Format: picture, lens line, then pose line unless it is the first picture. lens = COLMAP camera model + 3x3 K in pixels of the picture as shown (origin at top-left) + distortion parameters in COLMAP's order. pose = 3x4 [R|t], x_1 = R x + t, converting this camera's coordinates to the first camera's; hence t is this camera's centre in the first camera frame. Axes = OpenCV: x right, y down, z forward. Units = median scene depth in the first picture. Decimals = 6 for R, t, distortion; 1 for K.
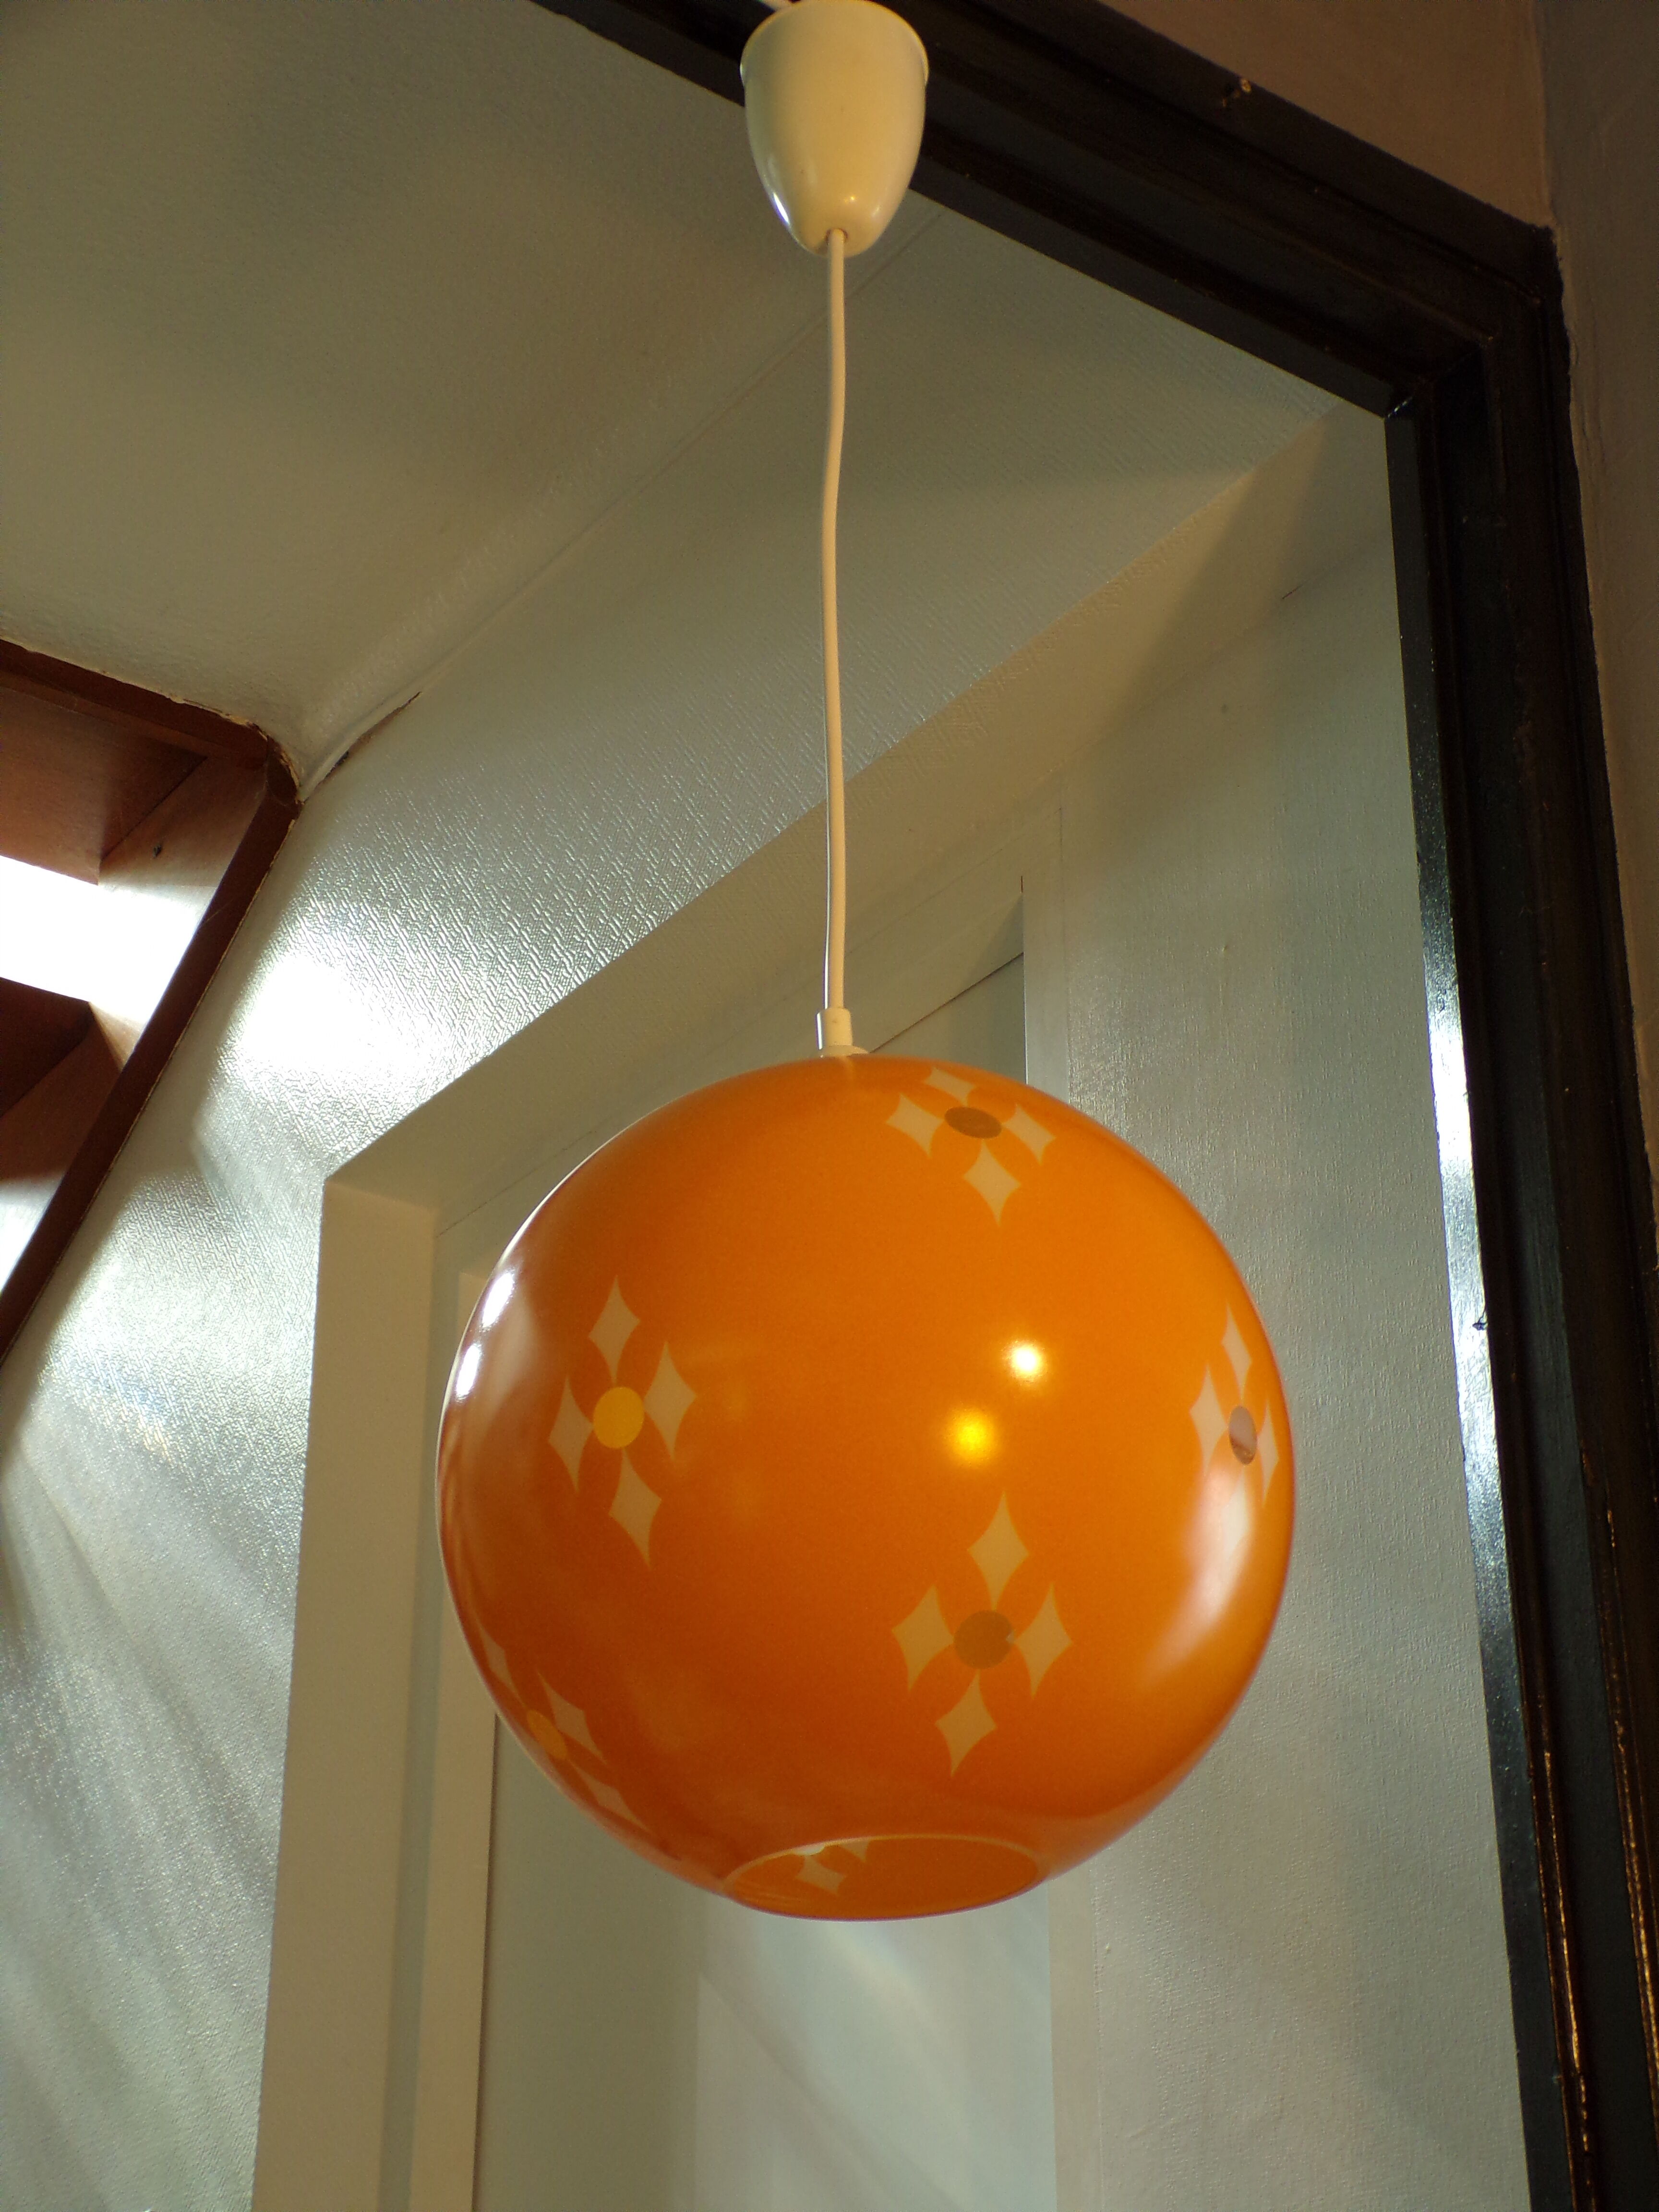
lens RADIAL K [[3572.6, 0, 827.8], [0, 3572.6, 1106.7], [0, 0, 1]] dist [0.101815, 0.000000]
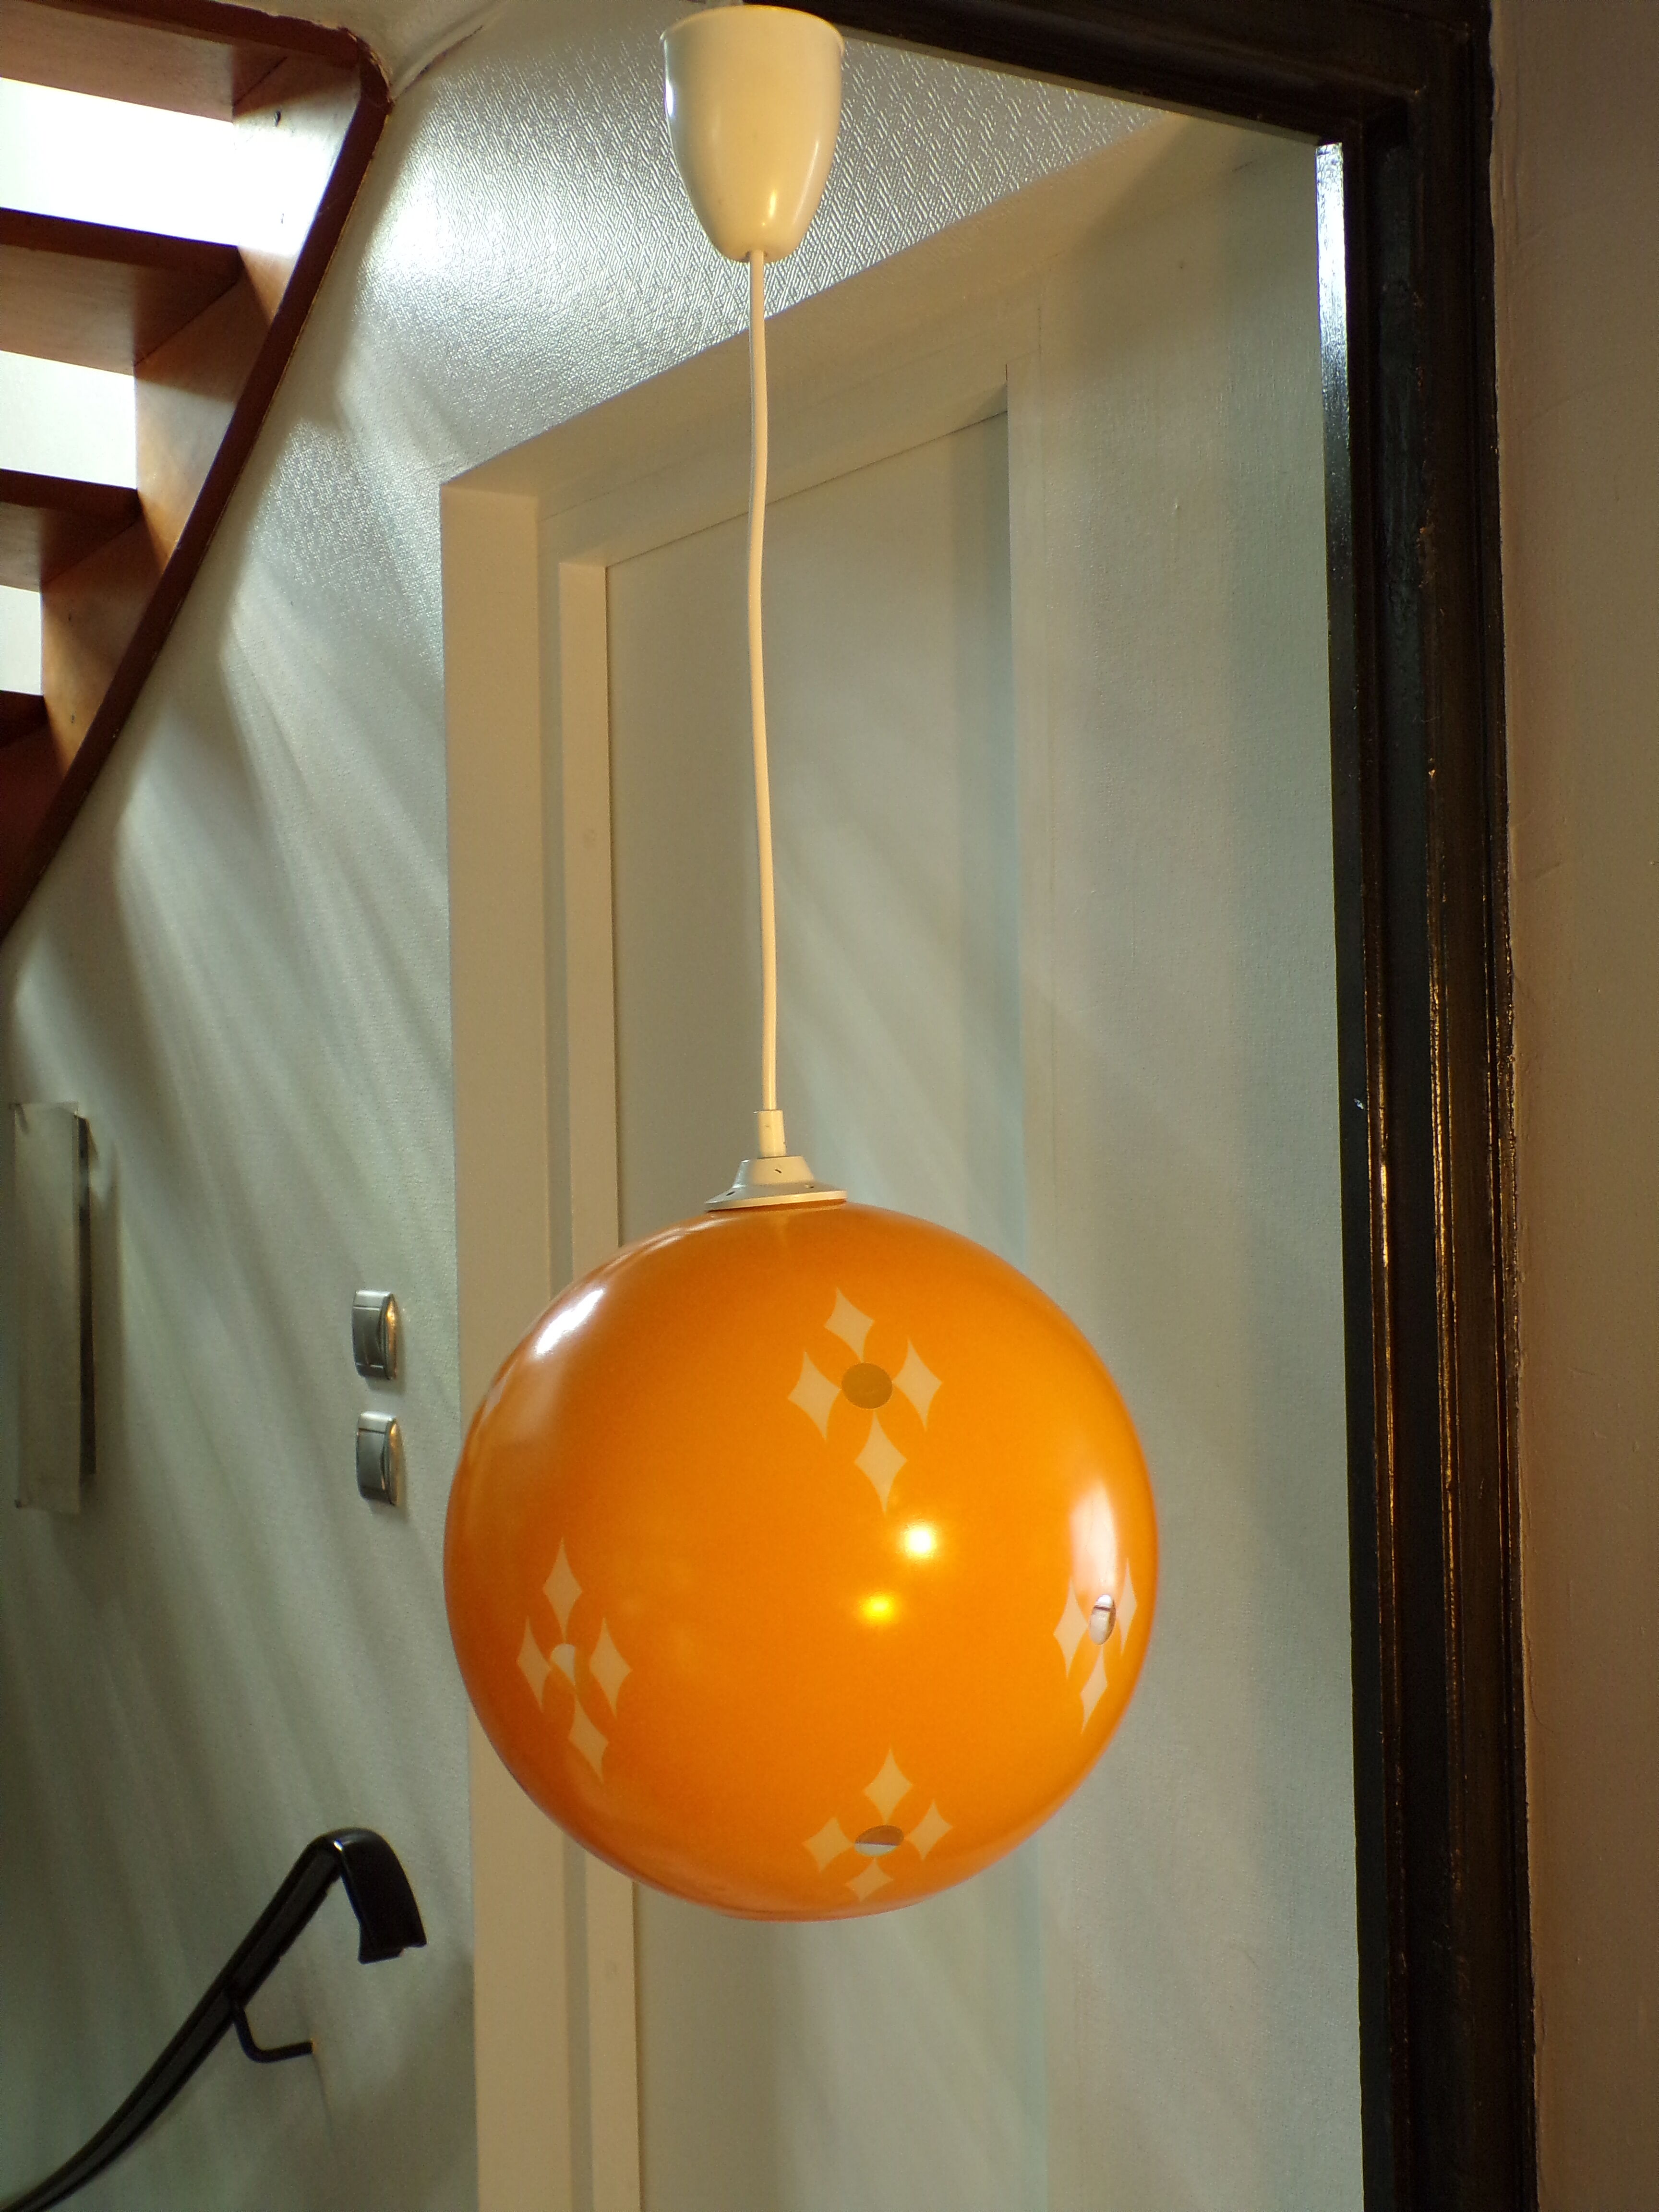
lens RADIAL K [[2761.5, 0, 828.3], [0, 2761.5, 1104.9], [0, 0, 1]] dist [-0.017280, 0.000000]
pose [[0.998360, -0.024289, -0.051843, 0.032823], [0.044037, 0.904459, 0.424280, -0.193167], [0.036584, -0.425867, 0.904046, 0.104066]]
